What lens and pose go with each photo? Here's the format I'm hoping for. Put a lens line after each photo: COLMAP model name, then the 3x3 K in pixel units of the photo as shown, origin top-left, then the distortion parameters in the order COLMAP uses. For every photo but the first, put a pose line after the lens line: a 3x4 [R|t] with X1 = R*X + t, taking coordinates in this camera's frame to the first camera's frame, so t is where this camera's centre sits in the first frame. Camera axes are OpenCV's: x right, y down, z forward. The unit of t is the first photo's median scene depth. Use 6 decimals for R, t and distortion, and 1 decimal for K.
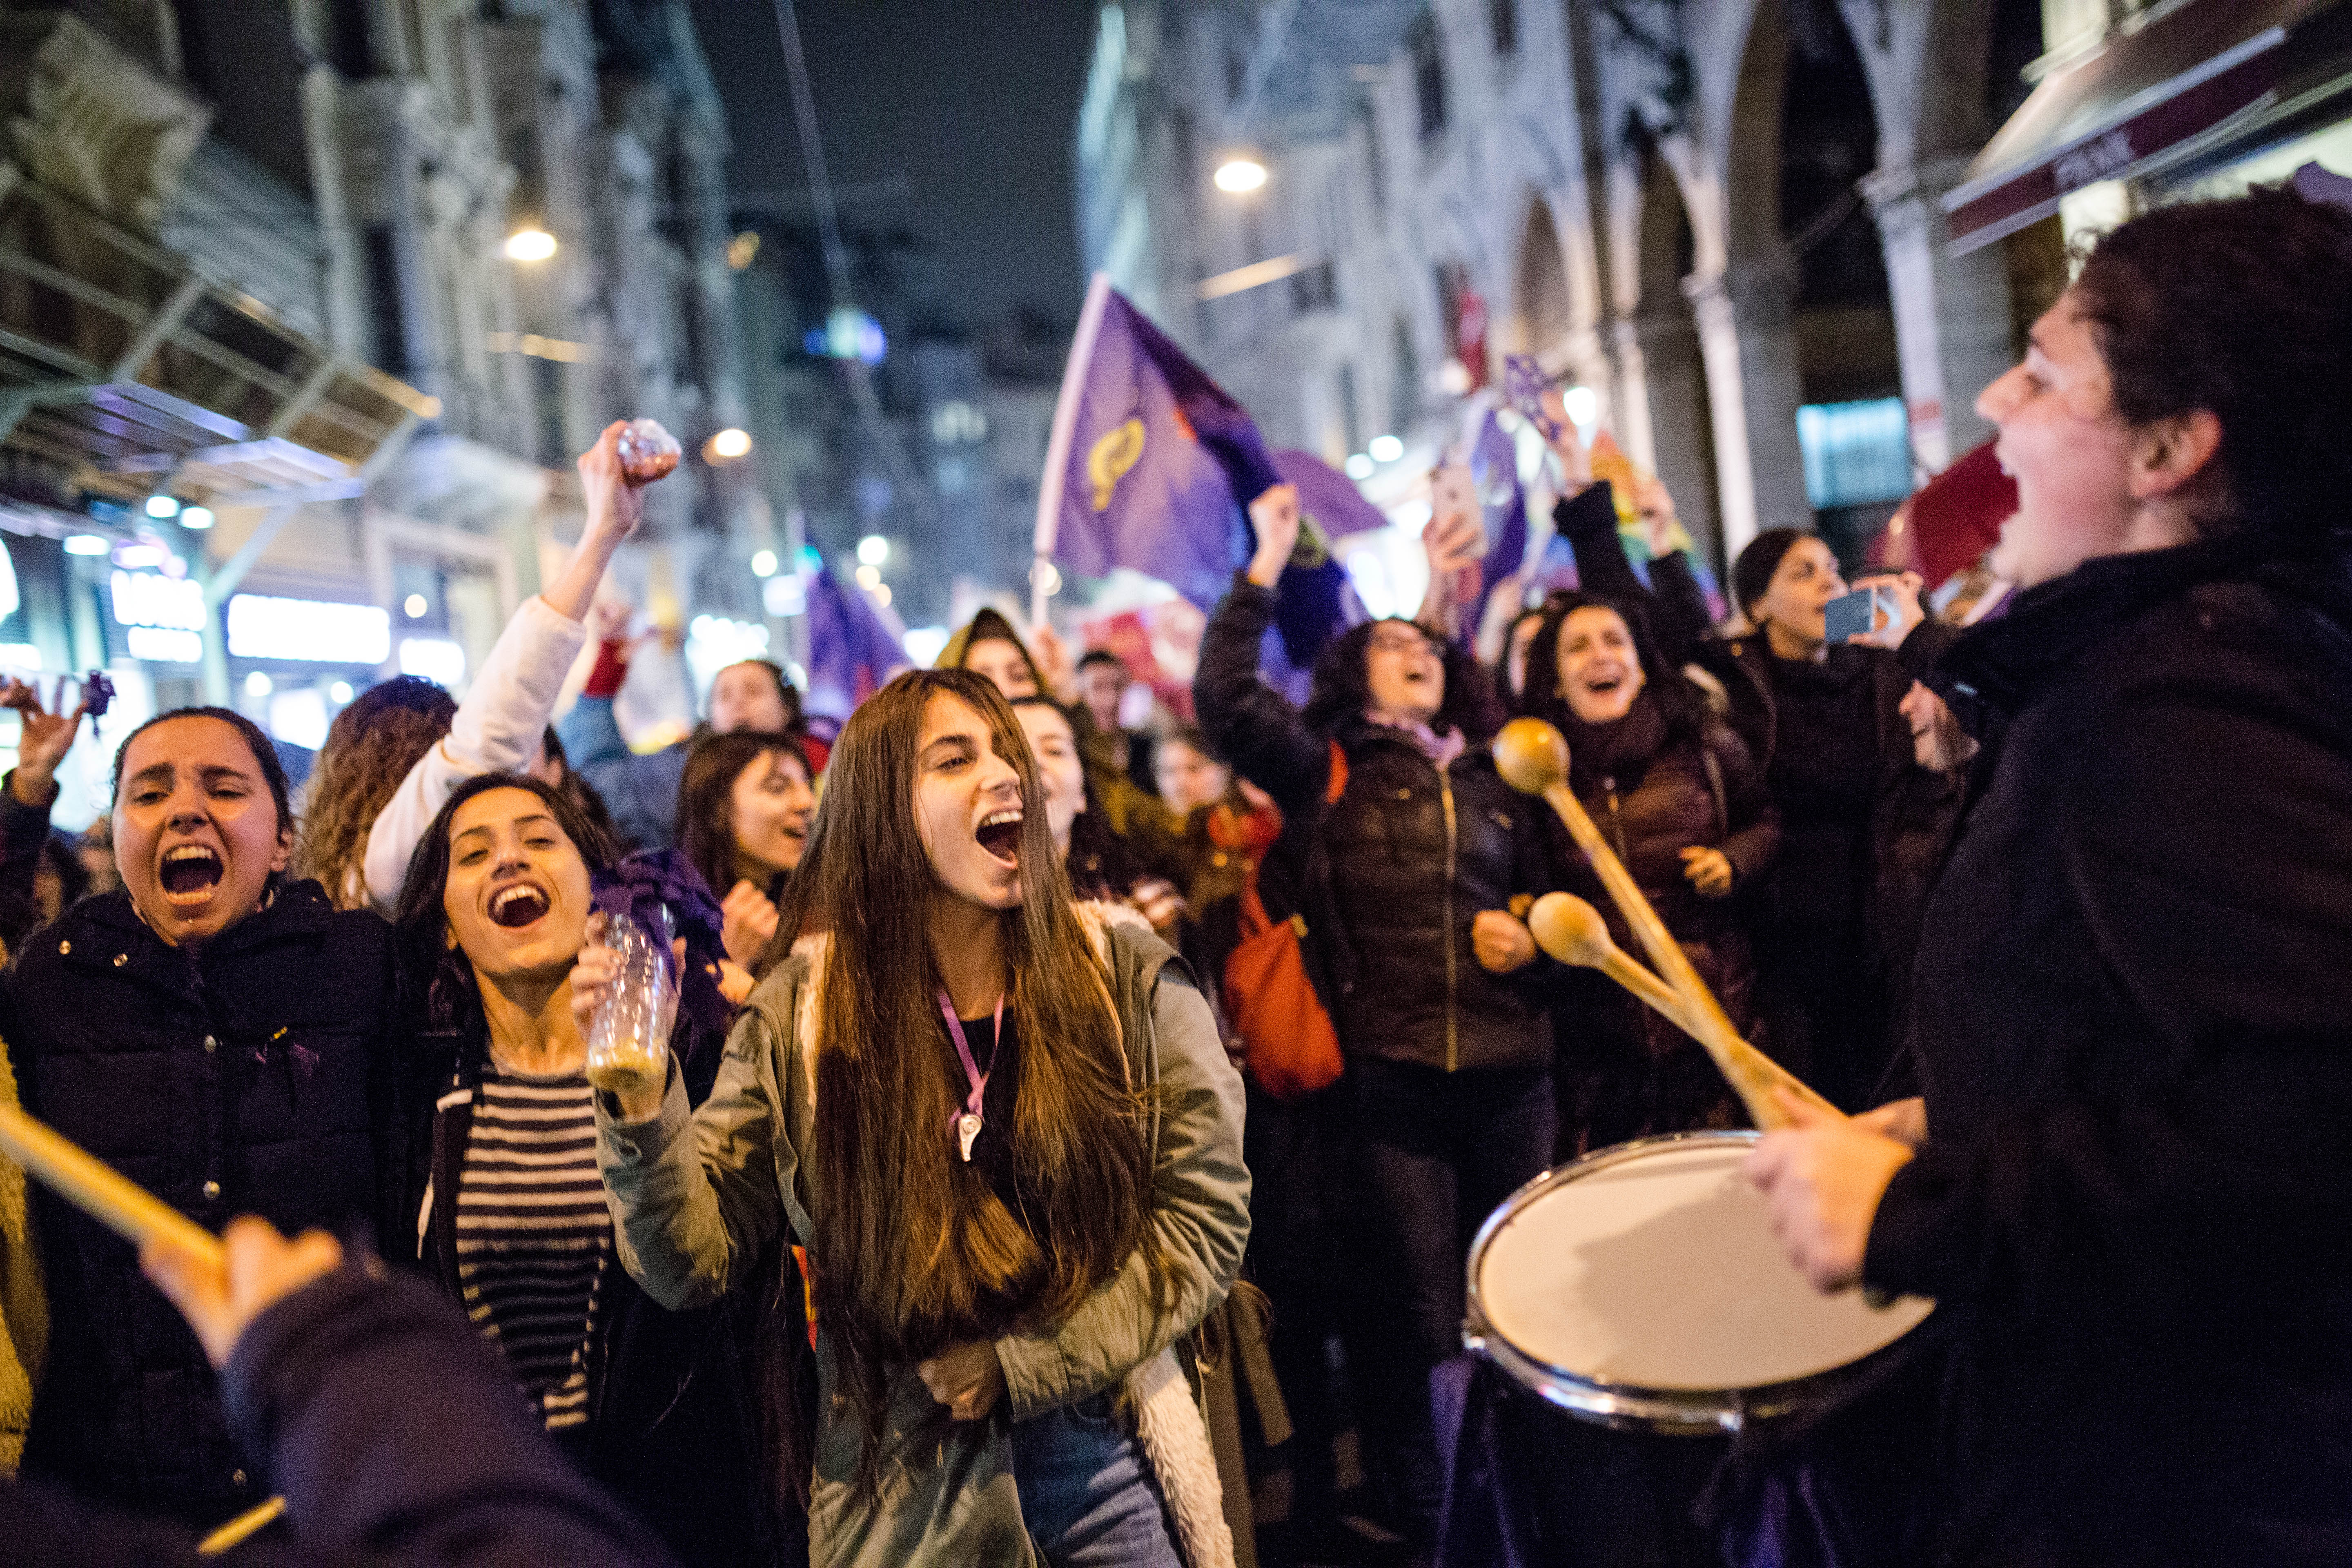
lens RADIAL K [[2483.6, 0, 1176.0], [0, 2483.6, 784.0], [0, 0, 1]] dist [0.001952, 0.010871]
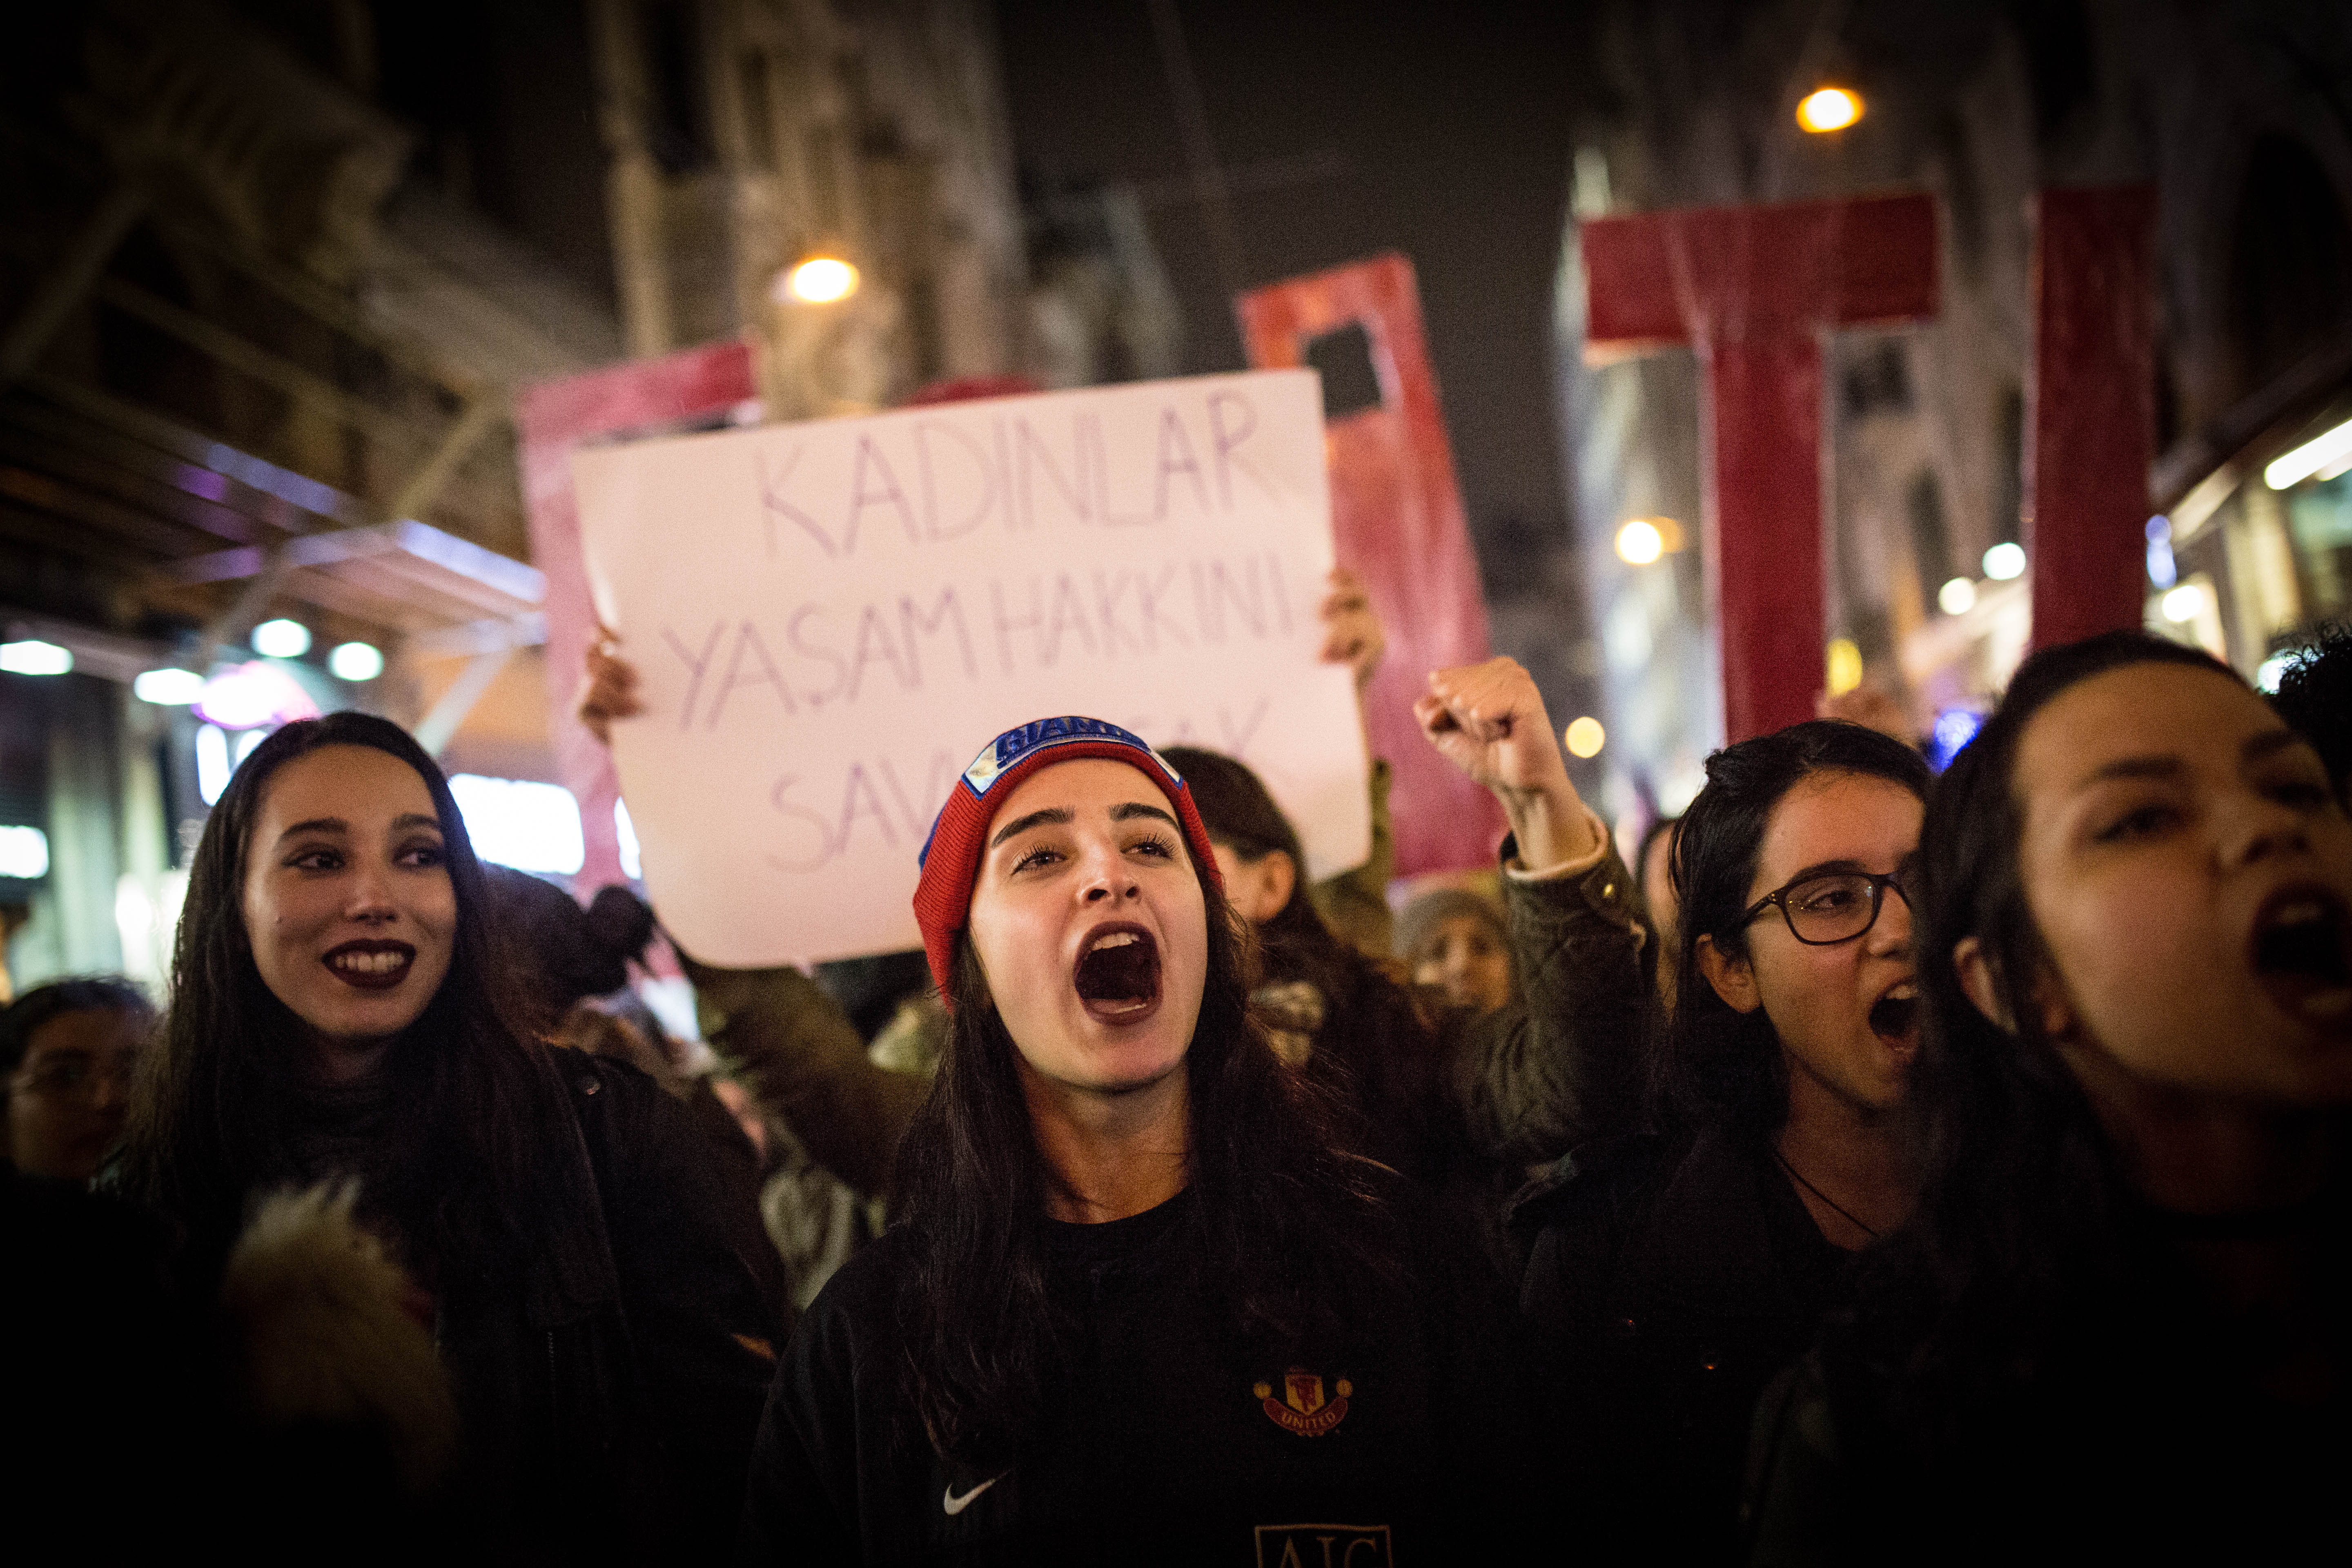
lens RADIAL K [[2483.6, 0, 1176.0], [0, 2483.6, 784.0], [0, 0, 1]] dist [0.001952, 0.010871]
pose [[0.981705, -0.024328, -0.188847, -0.019281], [0.005915, 0.995222, -0.097456, 0.000441], [0.190316, 0.094556, 0.977159, 0.261201]]
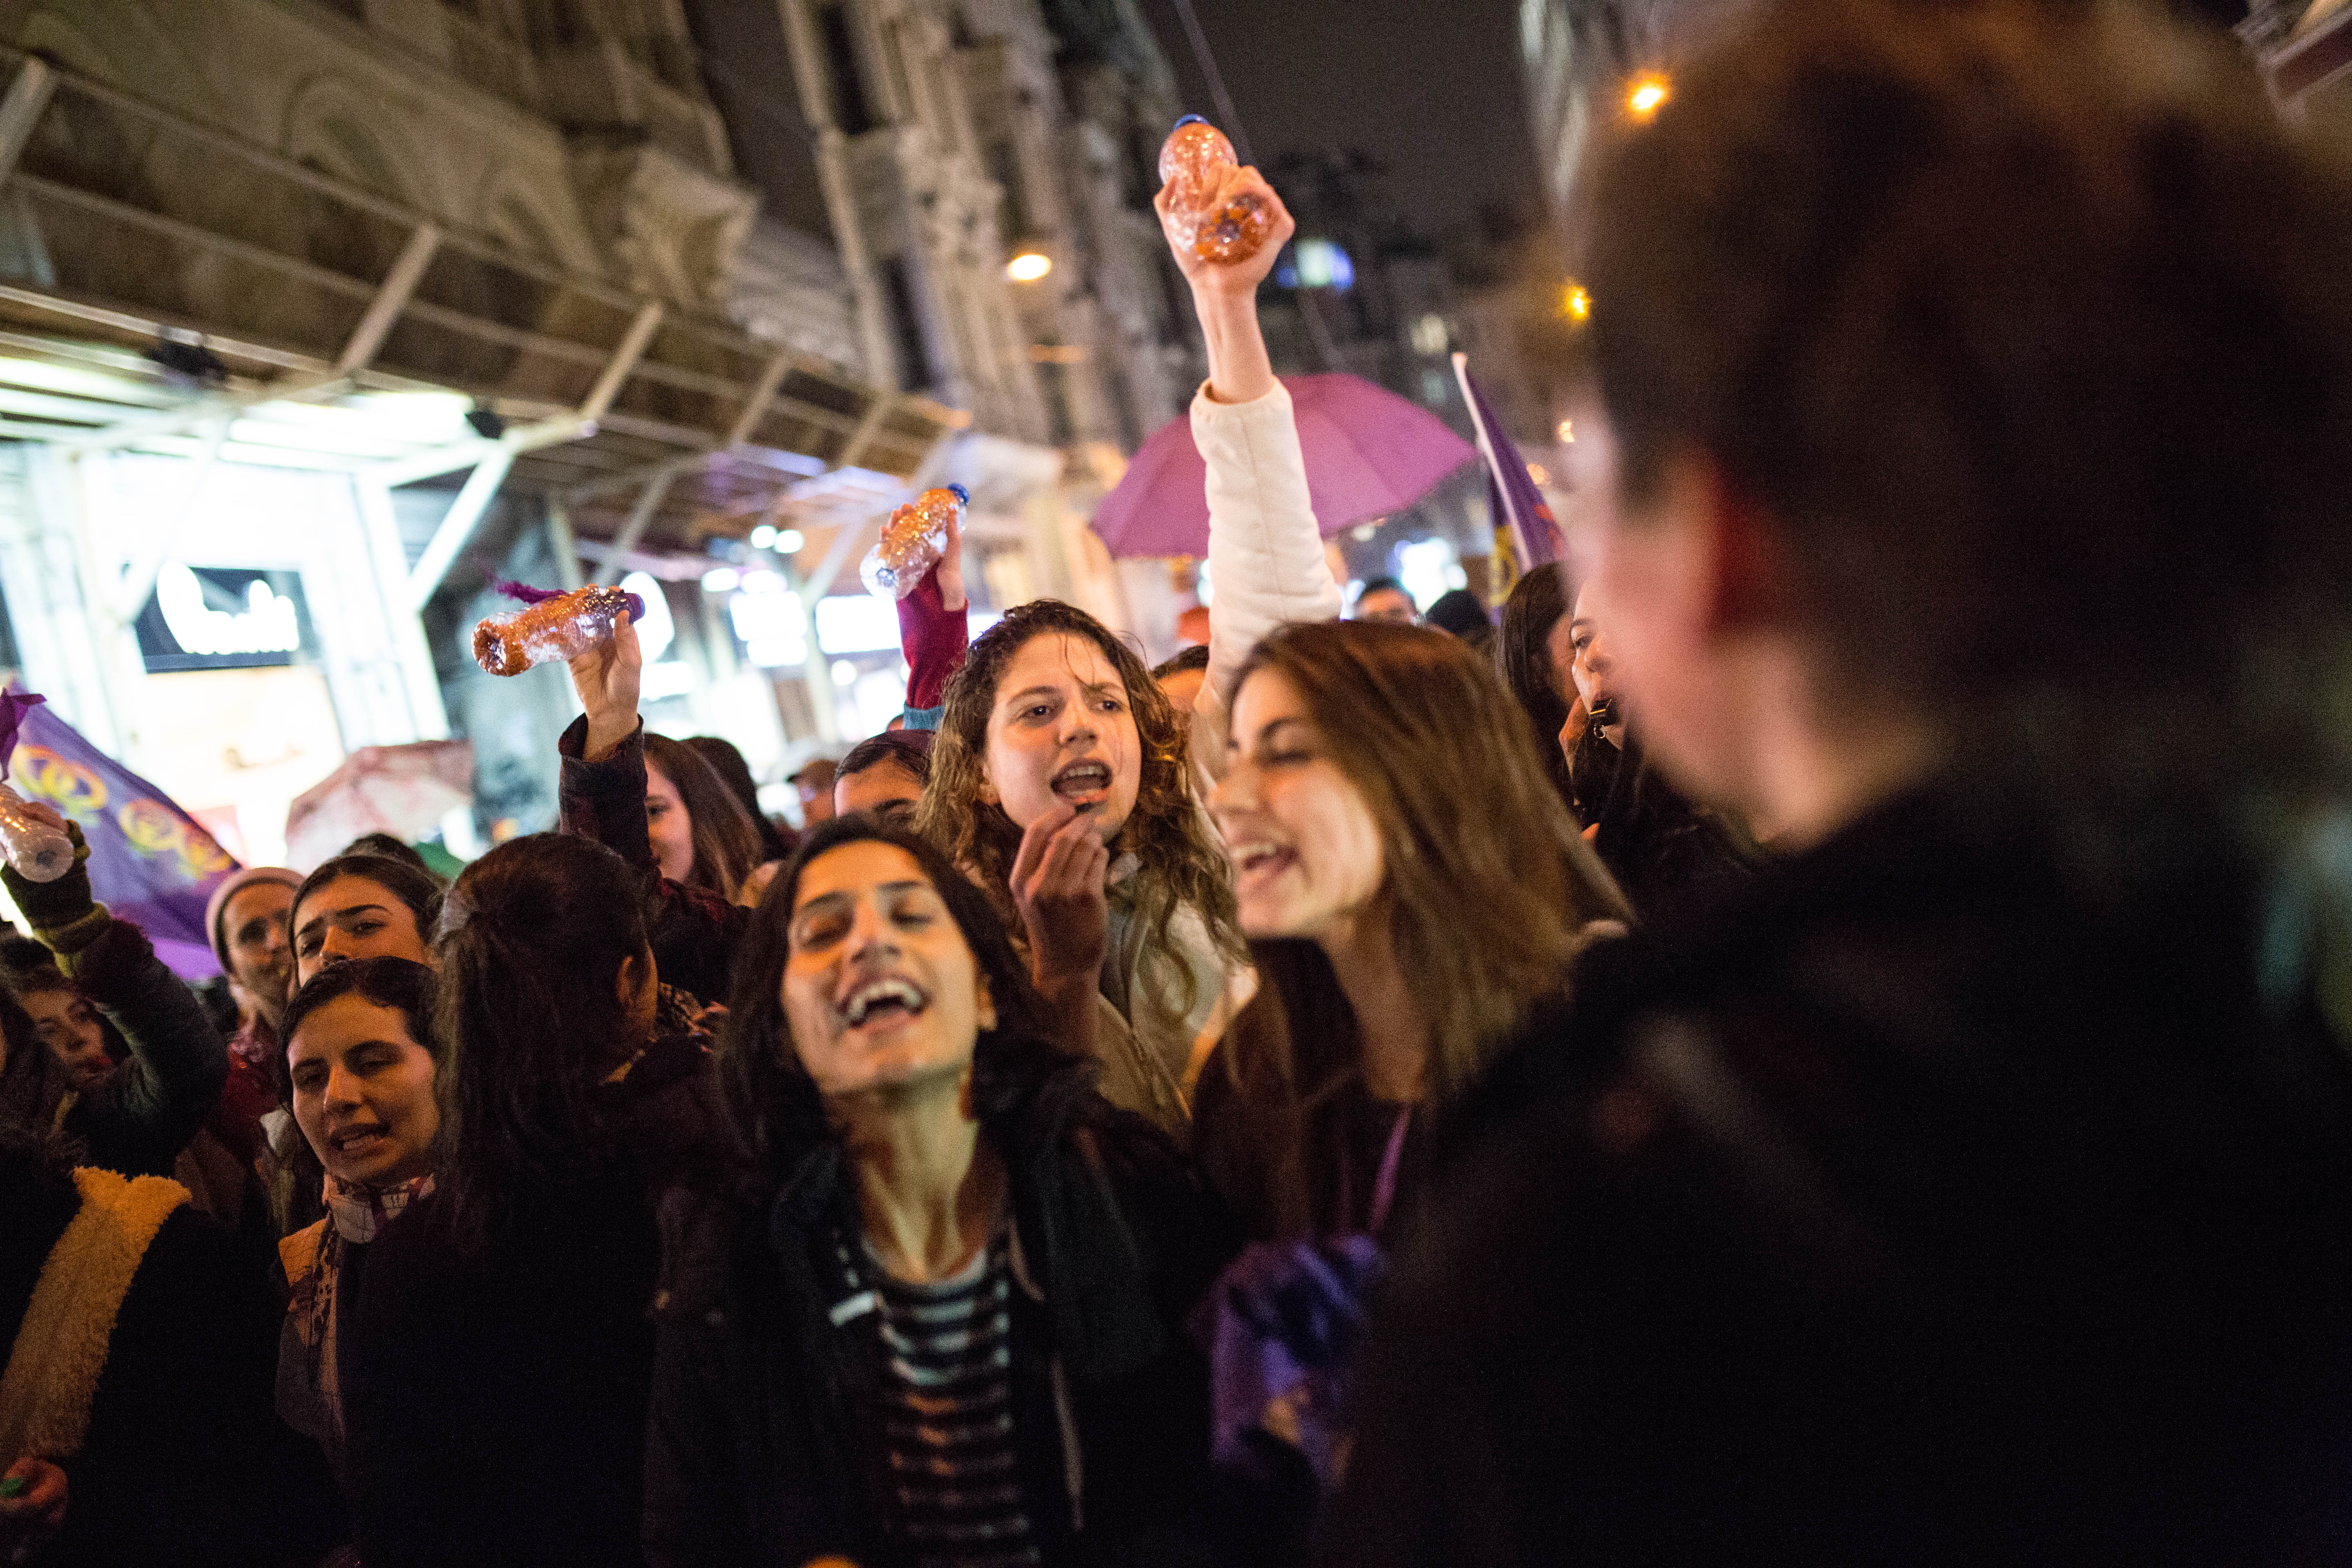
lens RADIAL K [[2541.2, 0, 1176.0], [0, 2541.2, 784.0], [0, 0, 1]] dist [-0.009154, -0.005194]
pose [[0.971727, -0.107591, -0.210169, 0.022344], [0.115060, 0.993078, 0.023605, 0.000579], [0.206175, -0.047119, 0.977380, -0.117226]]
